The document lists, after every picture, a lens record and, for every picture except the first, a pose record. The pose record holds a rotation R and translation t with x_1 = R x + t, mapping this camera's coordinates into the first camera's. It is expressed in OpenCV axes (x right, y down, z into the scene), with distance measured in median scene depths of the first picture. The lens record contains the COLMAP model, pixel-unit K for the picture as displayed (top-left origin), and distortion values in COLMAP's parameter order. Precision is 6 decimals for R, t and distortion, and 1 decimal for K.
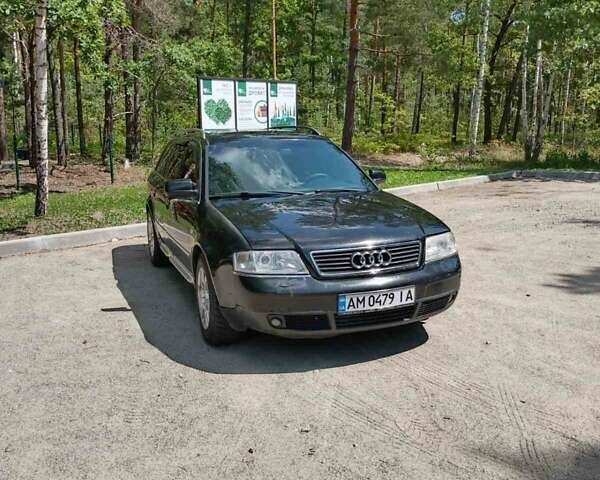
lens RADIAL K [[634.4, 0, 300.0], [0, 634.4, 240.0], [0, 0, 1]] dist [0.165271, -0.371607]
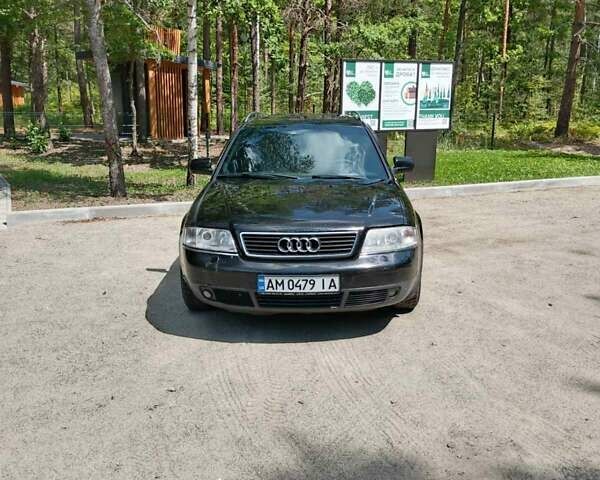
lens RADIAL K [[634.4, 0, 300.0], [0, 634.4, 240.0], [0, 0, 1]] dist [0.165271, -0.371607]
pose [[0.930896, 0.092724, -0.353319, 0.271544], [-0.081343, 0.995579, 0.046961, -0.014857], [0.356111, -0.014976, 0.934324, 0.021462]]
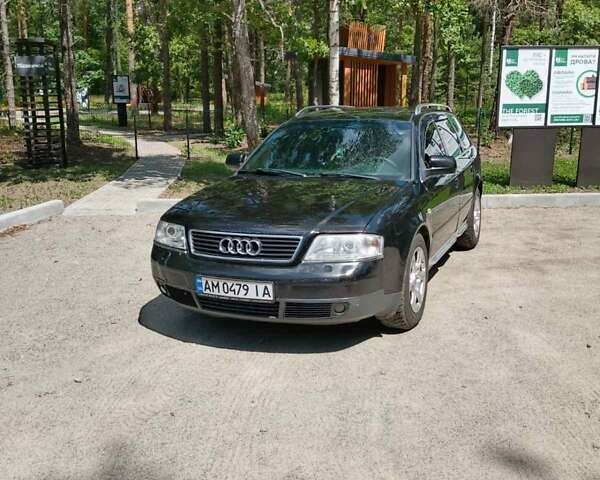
lens RADIAL K [[634.4, 0, 300.0], [0, 634.4, 240.0], [0, 0, 1]] dist [0.165271, -0.371607]
pose [[0.732147, 0.154808, -0.663321, 0.464268], [-0.126755, 0.987785, 0.090626, -0.044419], [0.669249, 0.017727, 0.742827, 0.196519]]
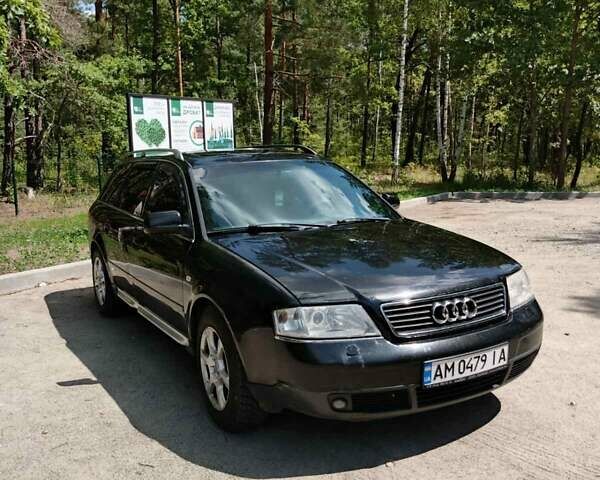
lens RADIAL K [[634.4, 0, 300.0], [0, 634.4, 240.0], [0, 0, 1]] dist [0.165271, -0.371607]
pose [[0.987866, -0.031946, 0.151989, -0.105225], [0.037715, 0.998667, -0.035229, -0.019483], [-0.150661, 0.040534, 0.987754, 0.150820]]
